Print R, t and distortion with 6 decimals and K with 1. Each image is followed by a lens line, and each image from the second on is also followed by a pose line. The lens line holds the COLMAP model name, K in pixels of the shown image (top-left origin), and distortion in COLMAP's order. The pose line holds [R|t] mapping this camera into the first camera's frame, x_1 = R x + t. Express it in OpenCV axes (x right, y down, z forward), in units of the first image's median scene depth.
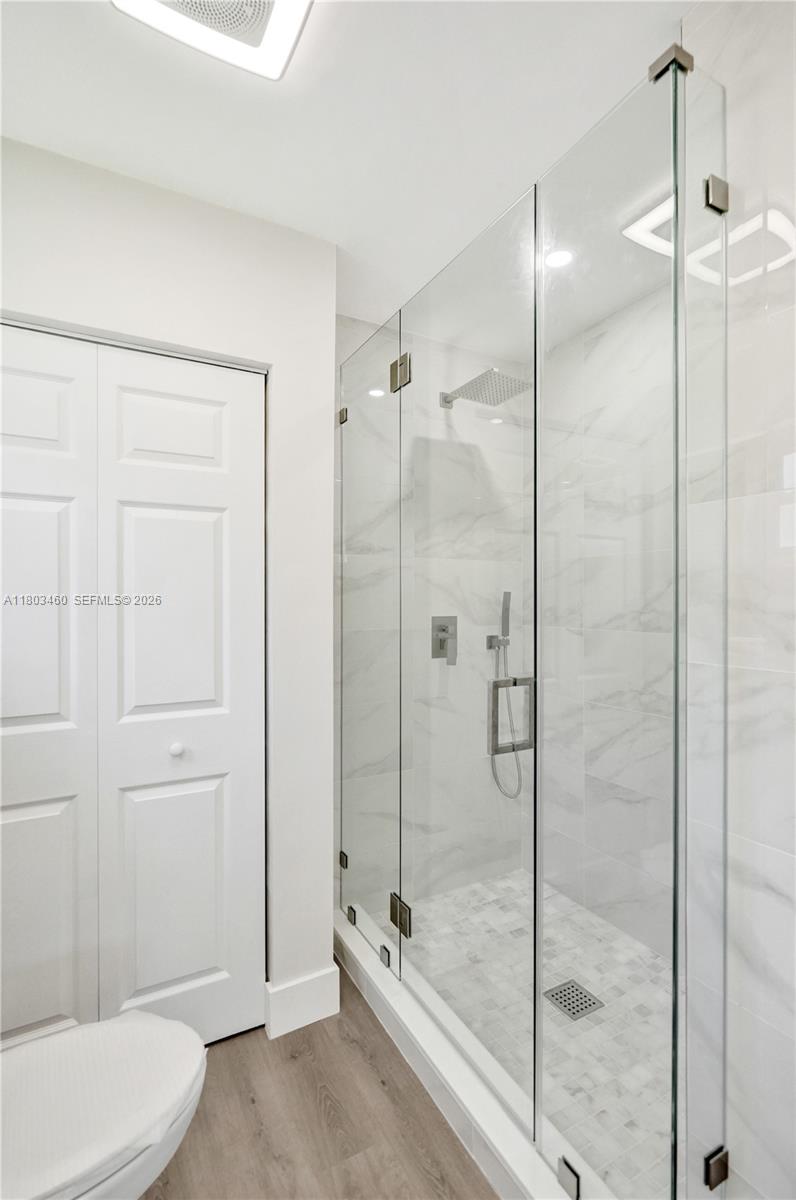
lens RADIAL K [[563.5, 0, 398.0], [0, 563.5, 600.0], [0, 0, 1]] dist [-0.014943, 0.000076]
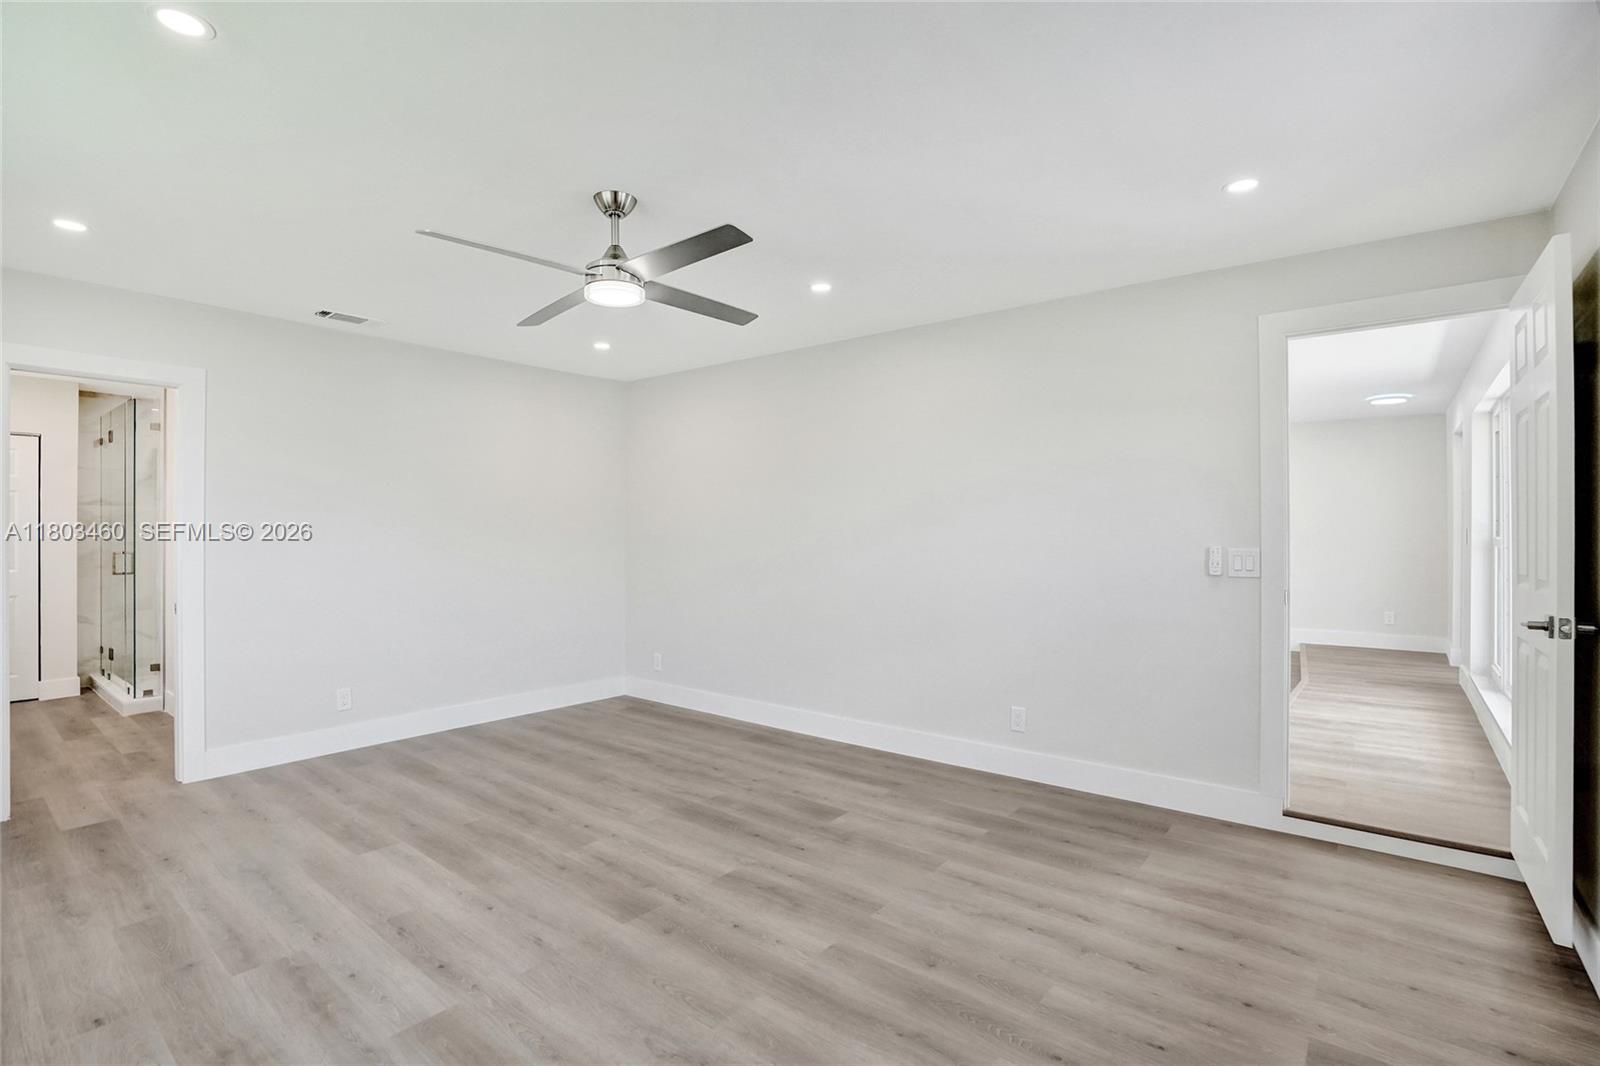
lens RADIAL K [[734.8, 0, 800.0], [0, 734.8, 533.0], [0, 0, 1]] dist [-0.078971, 0.034071]
pose [[0.919571, 0.021956, 0.392310, 1.791910], [-0.030939, 0.999384, 0.016588, -0.129254], [-0.391704, -0.027391, 0.919683, -3.459380]]
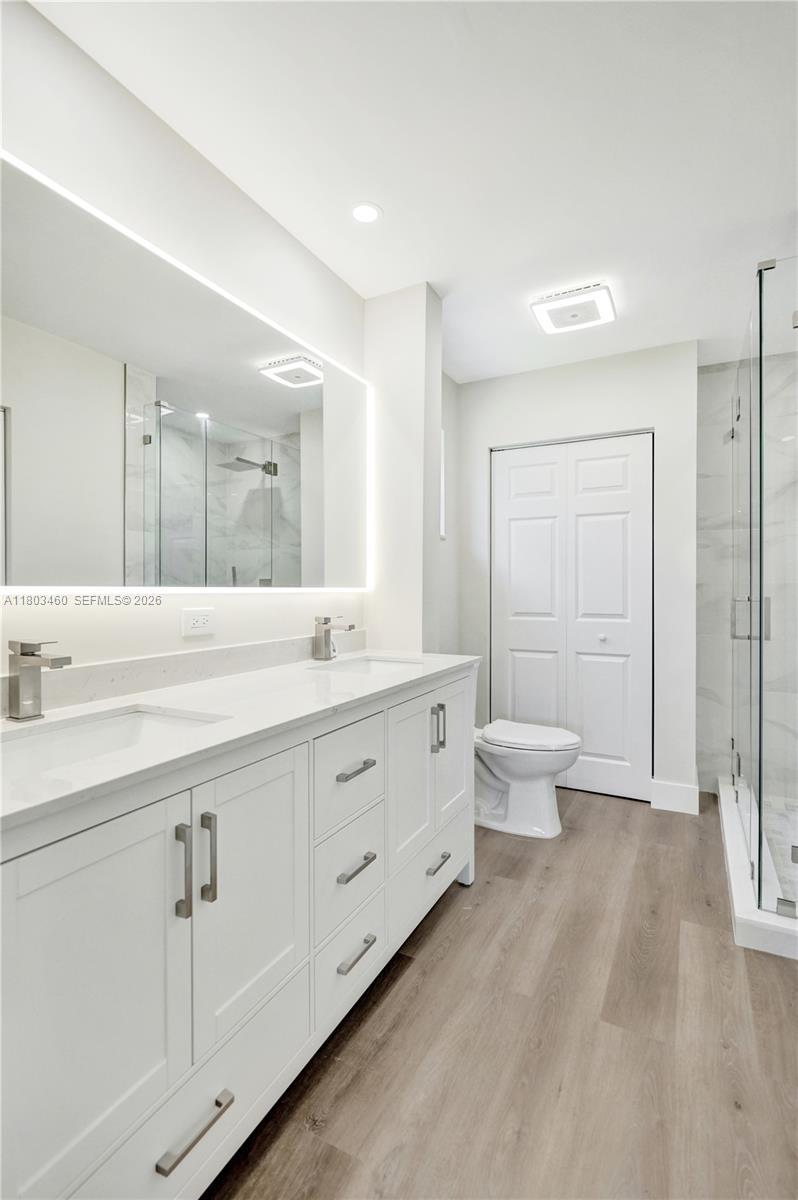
lens RADIAL K [[551.1, 0, 399.0], [0, 551.1, 600.0], [0, 0, 1]] dist [-0.078971, 0.034071]
pose [[0.555347, 0.016176, -0.831462, 0.792665], [0.007793, 0.999666, 0.024653, 0.079760], [0.831583, -0.020170, 0.555035, -0.653000]]
